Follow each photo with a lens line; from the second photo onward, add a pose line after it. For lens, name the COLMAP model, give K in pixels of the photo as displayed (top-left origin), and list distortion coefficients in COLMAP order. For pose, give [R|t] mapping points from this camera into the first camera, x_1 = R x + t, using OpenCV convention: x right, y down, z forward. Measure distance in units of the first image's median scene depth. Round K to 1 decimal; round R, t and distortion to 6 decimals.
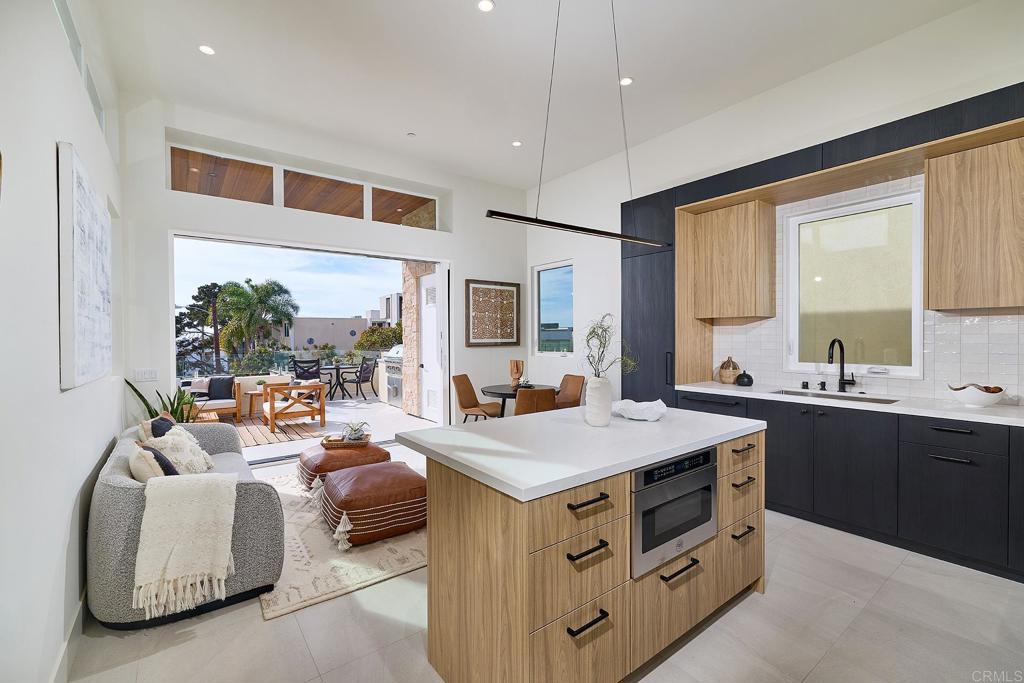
lens RADIAL K [[440.1, 0, 512.0], [0, 440.1, 341.5], [0, 0, 1]] dist [0.000133, 0.000240]
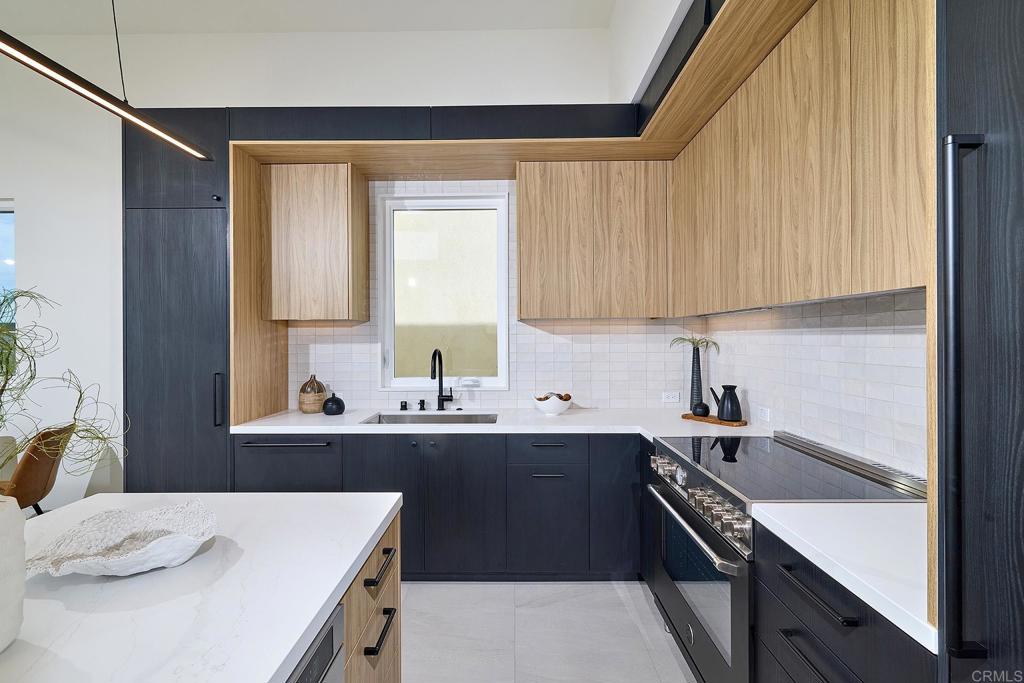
lens RADIAL K [[471.6, 0, 512.0], [0, 471.6, 341.5], [0, 0, 1]] dist [0.001060, 0.000061]
pose [[0.619203, 0.001101, 0.785230, 0.107712], [0.009272, 0.999919, -0.008713, -0.011144], [-0.785176, 0.012676, 0.619143, 0.314197]]
